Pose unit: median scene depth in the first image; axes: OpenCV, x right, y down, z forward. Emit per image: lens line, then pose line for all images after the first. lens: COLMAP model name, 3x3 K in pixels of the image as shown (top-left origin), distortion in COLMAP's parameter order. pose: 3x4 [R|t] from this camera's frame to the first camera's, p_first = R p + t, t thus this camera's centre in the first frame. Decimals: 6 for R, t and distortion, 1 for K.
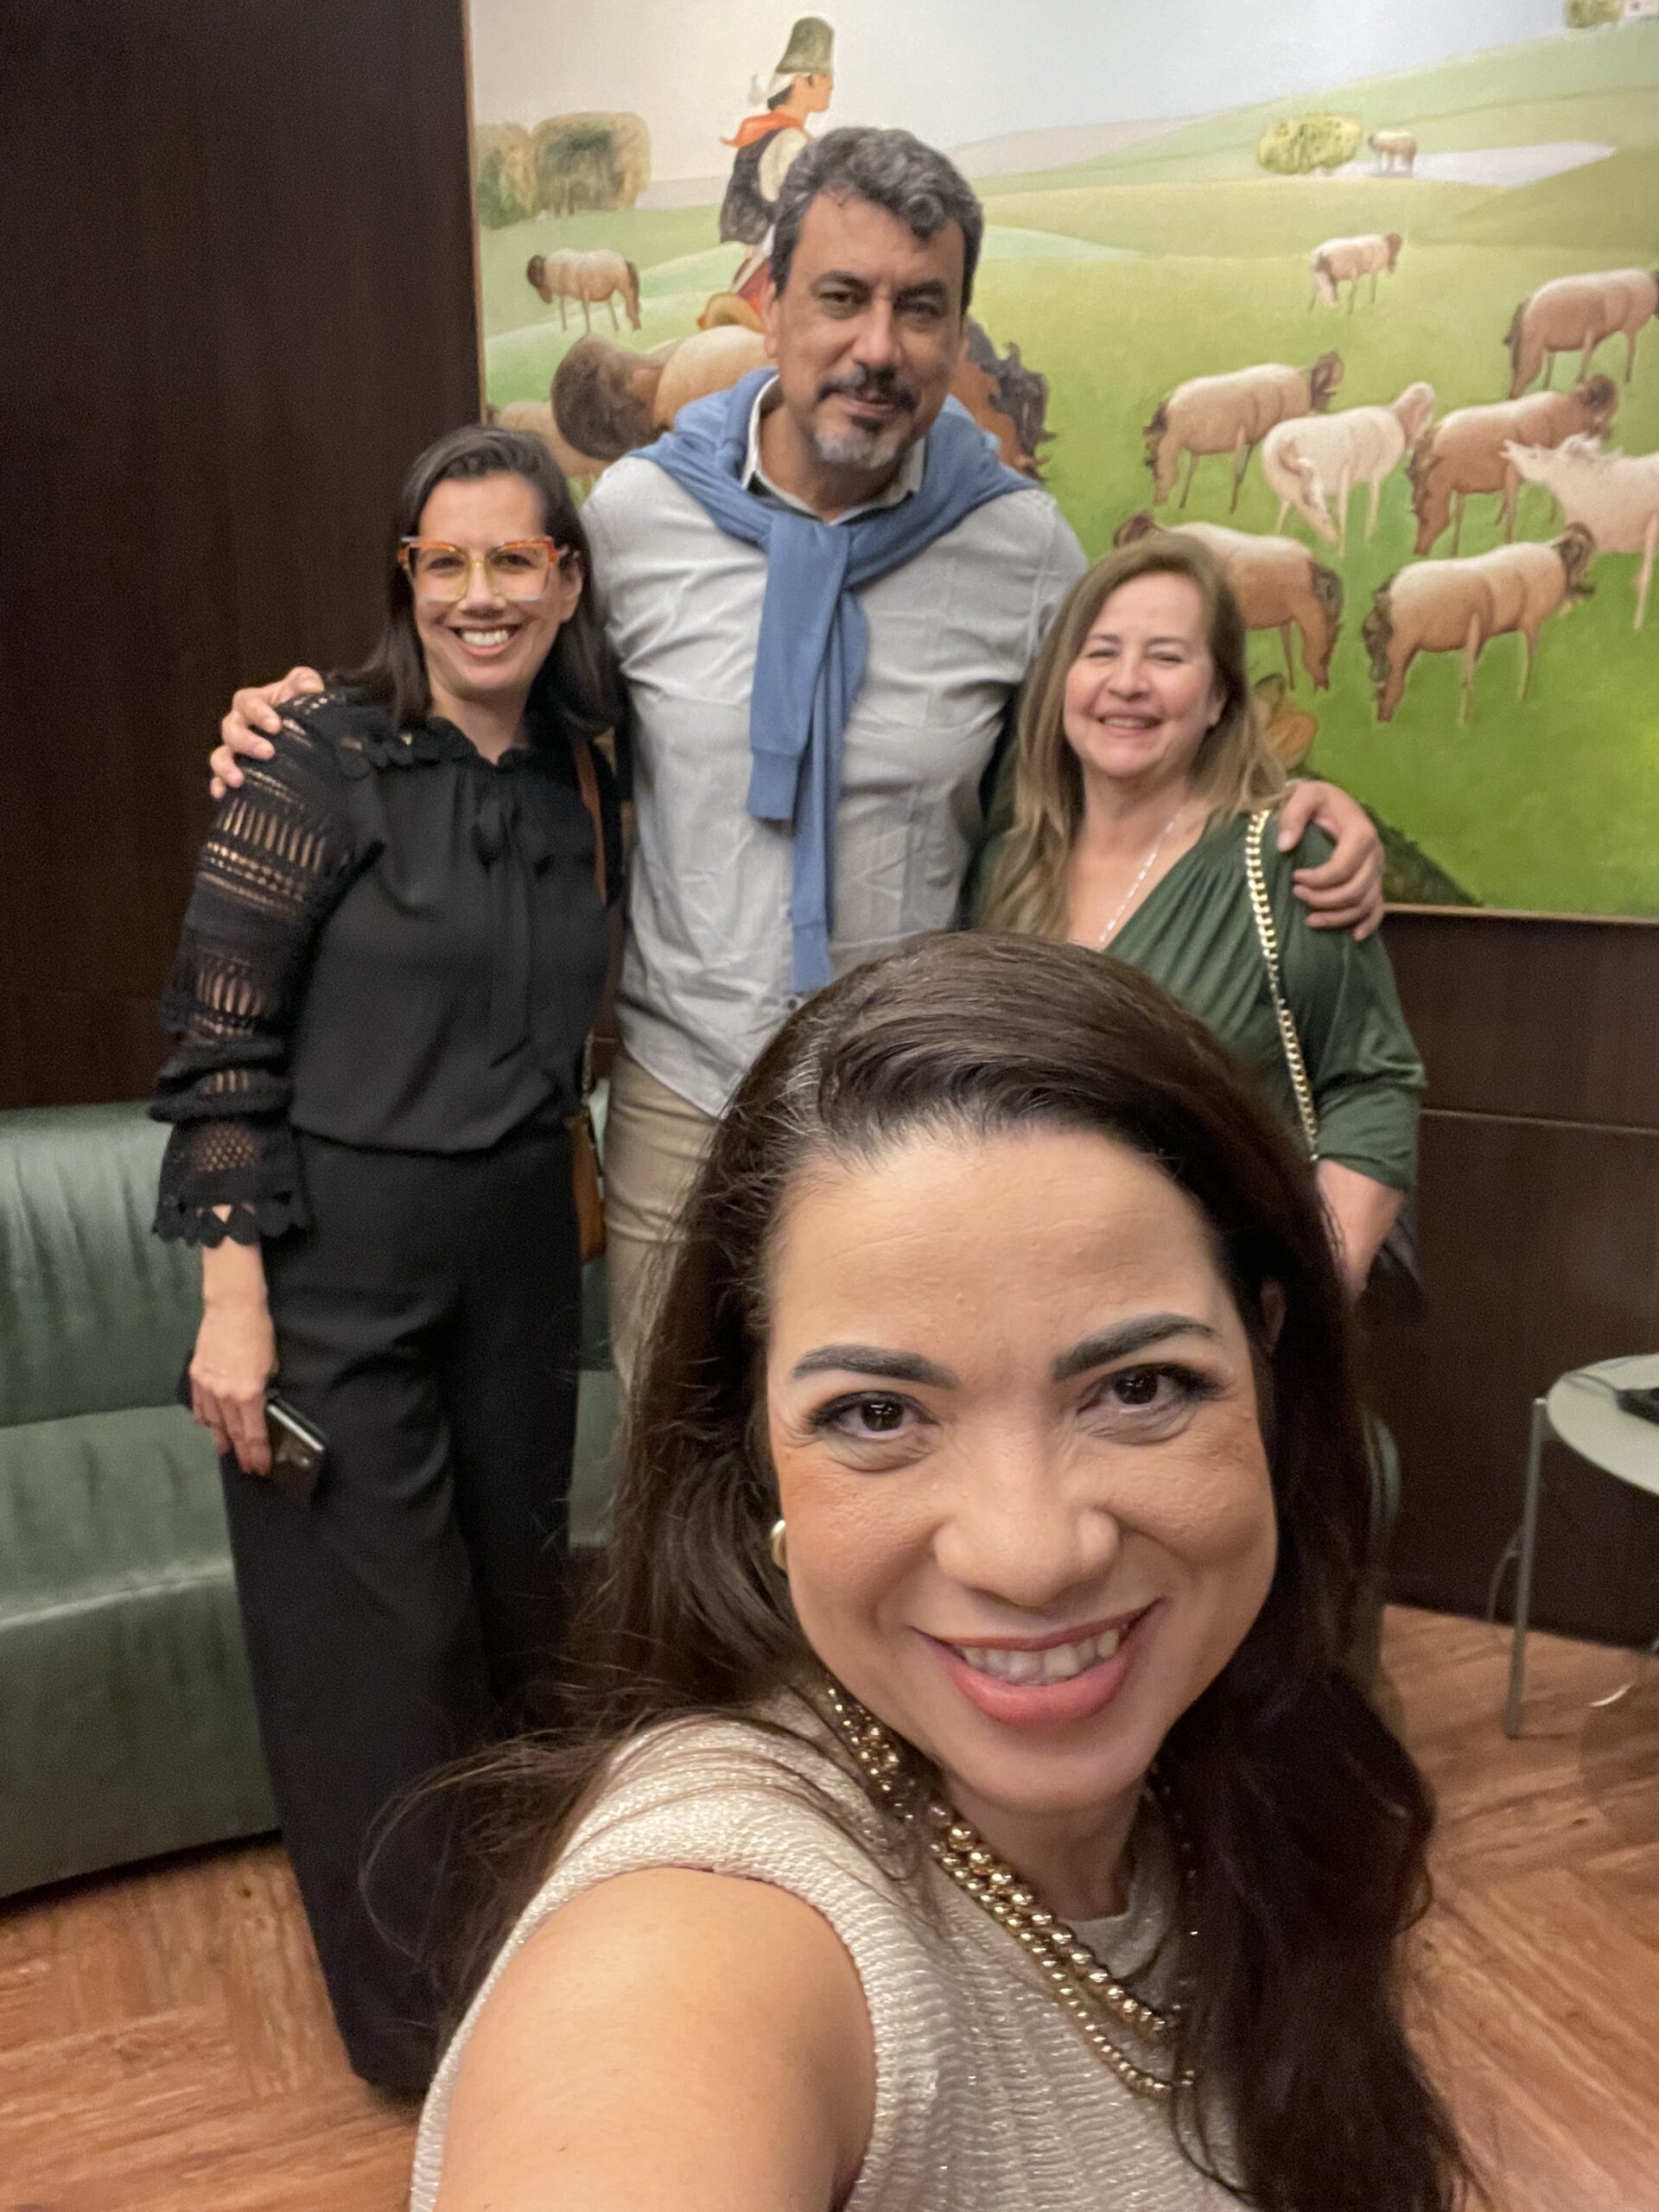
lens RADIAL K [[1957.5, 0, 821.1], [0, 1957.5, 1102.3], [0, 0, 1]] dist [0.072778, -0.054572]
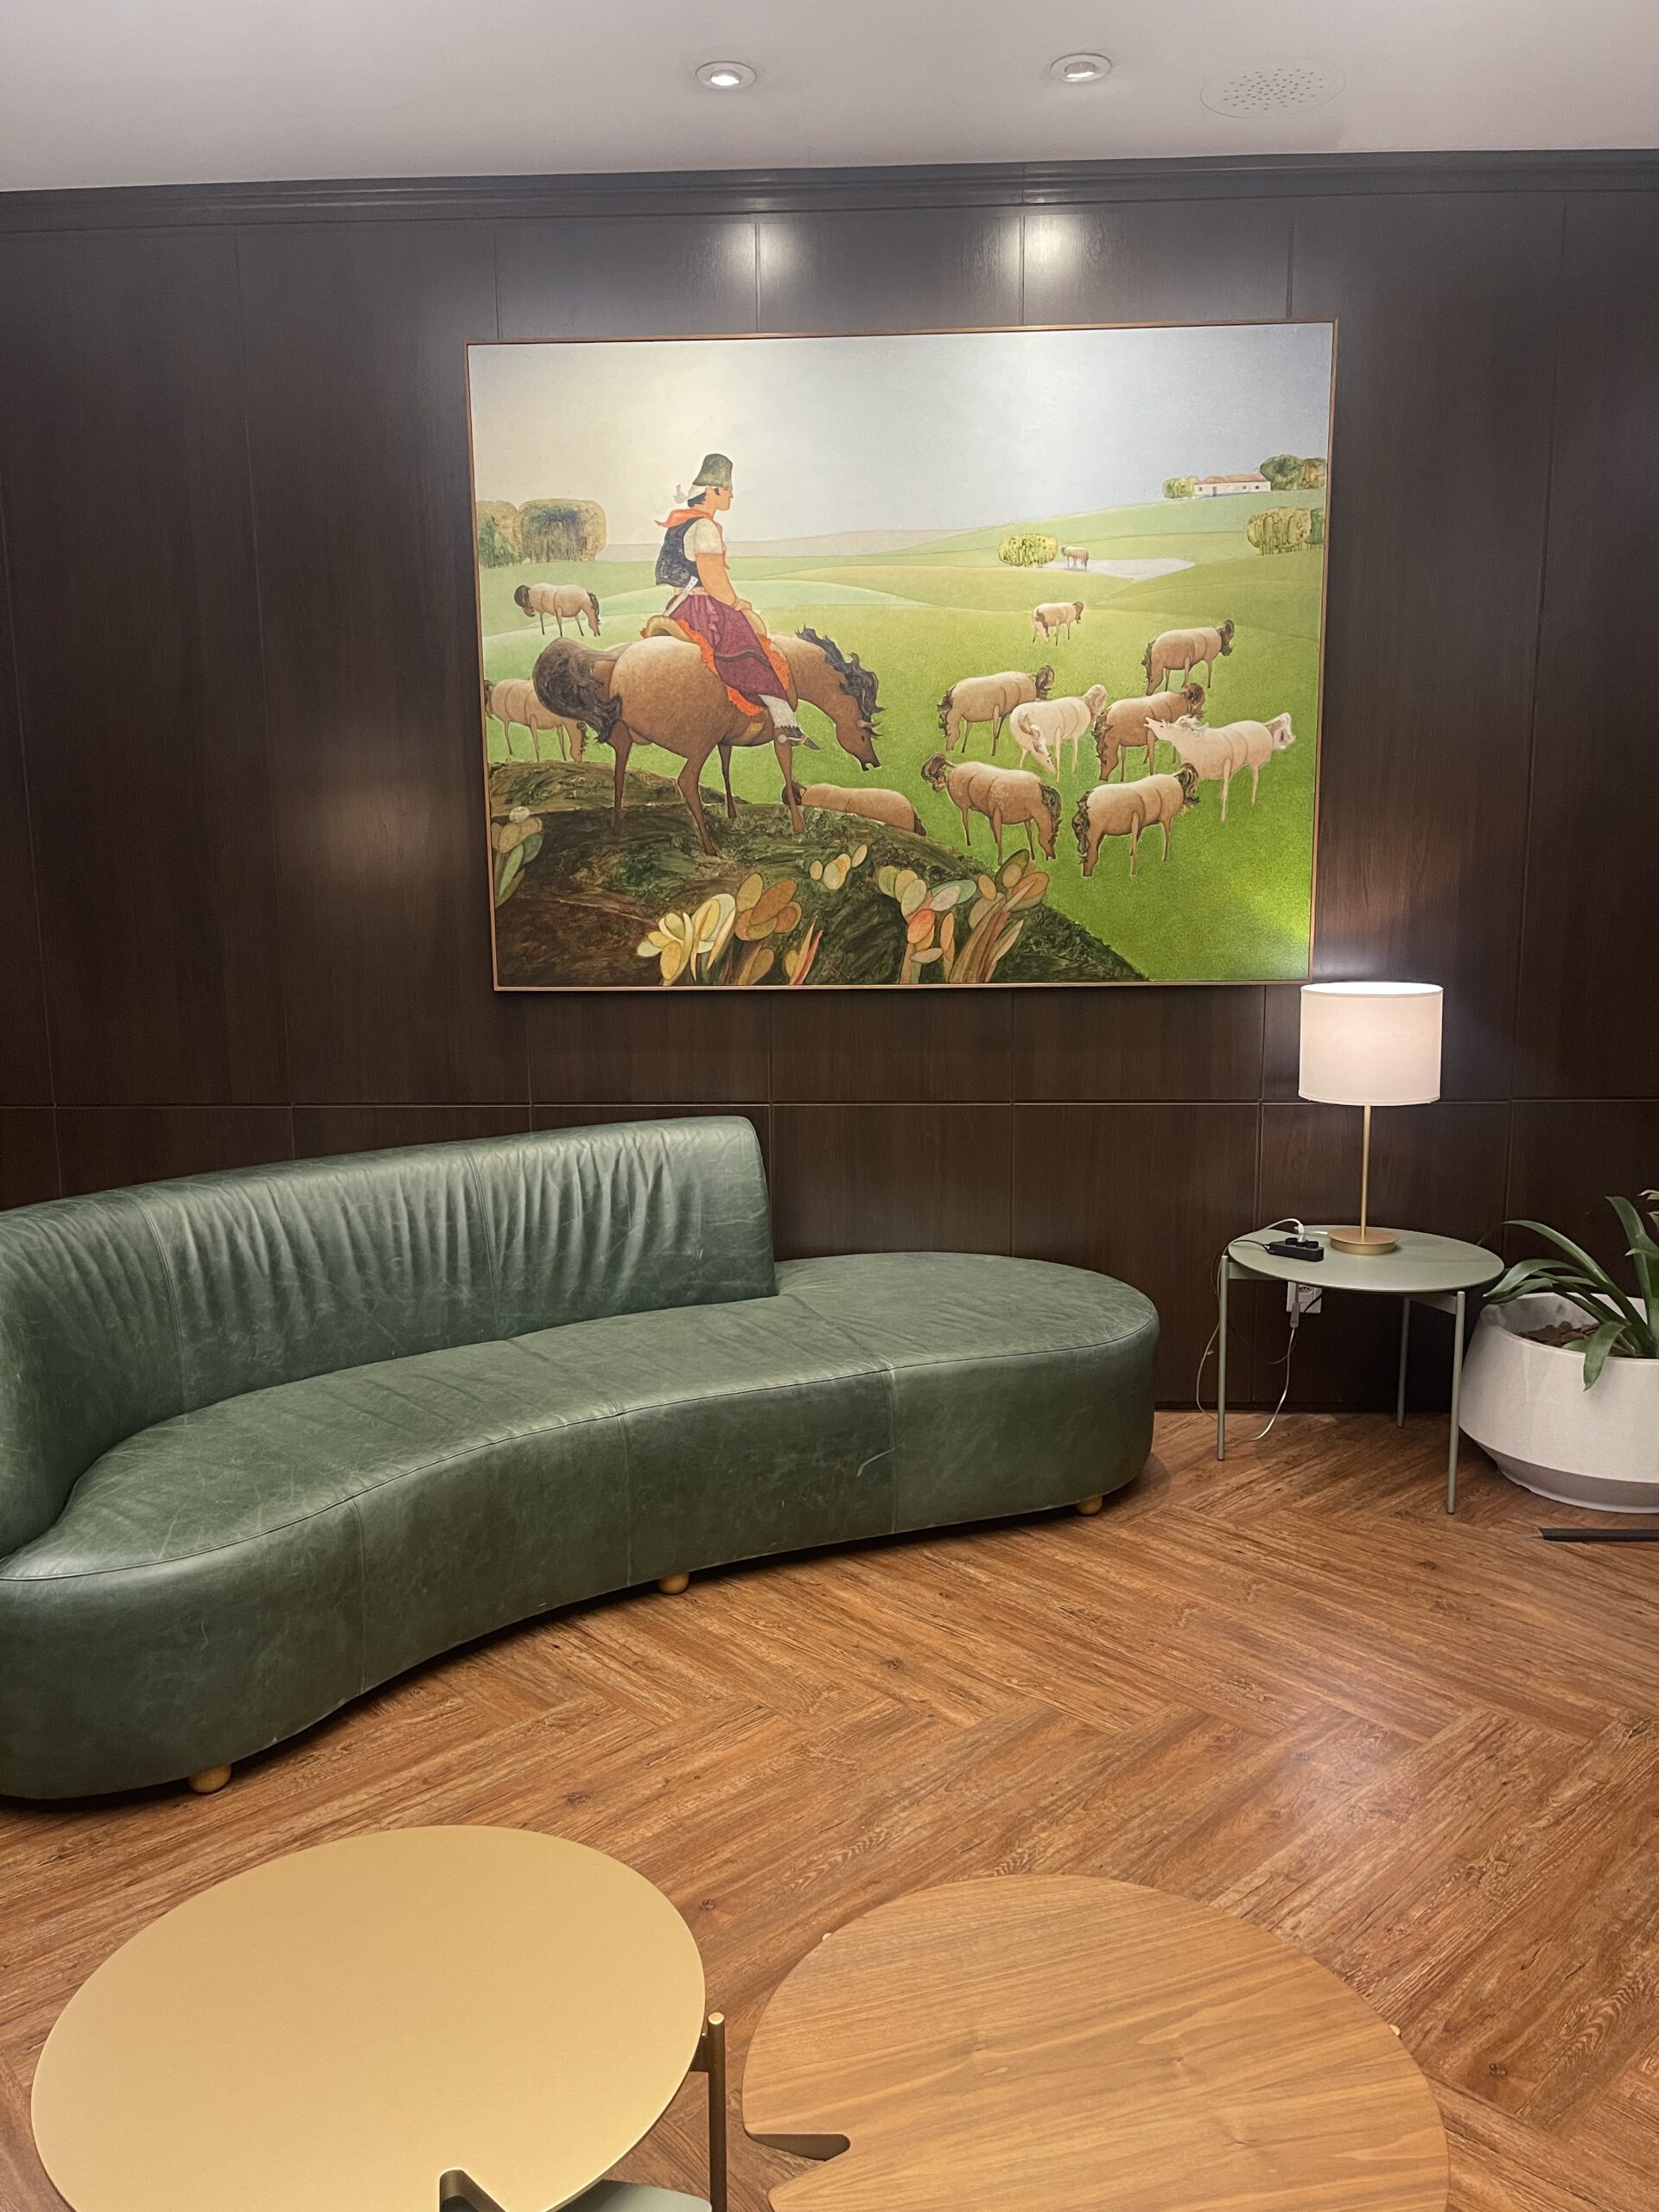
lens RADIAL K [[1626.7, 0, 827.9], [0, 1626.7, 1098.4], [0, 0, 1]] dist [0.060794, -0.002630]
pose [[0.942601, -0.065427, 0.327448, -0.432593], [0.090652, 0.993929, -0.062355, 0.071261], [-0.321380, 0.088460, 0.942809, -0.260930]]
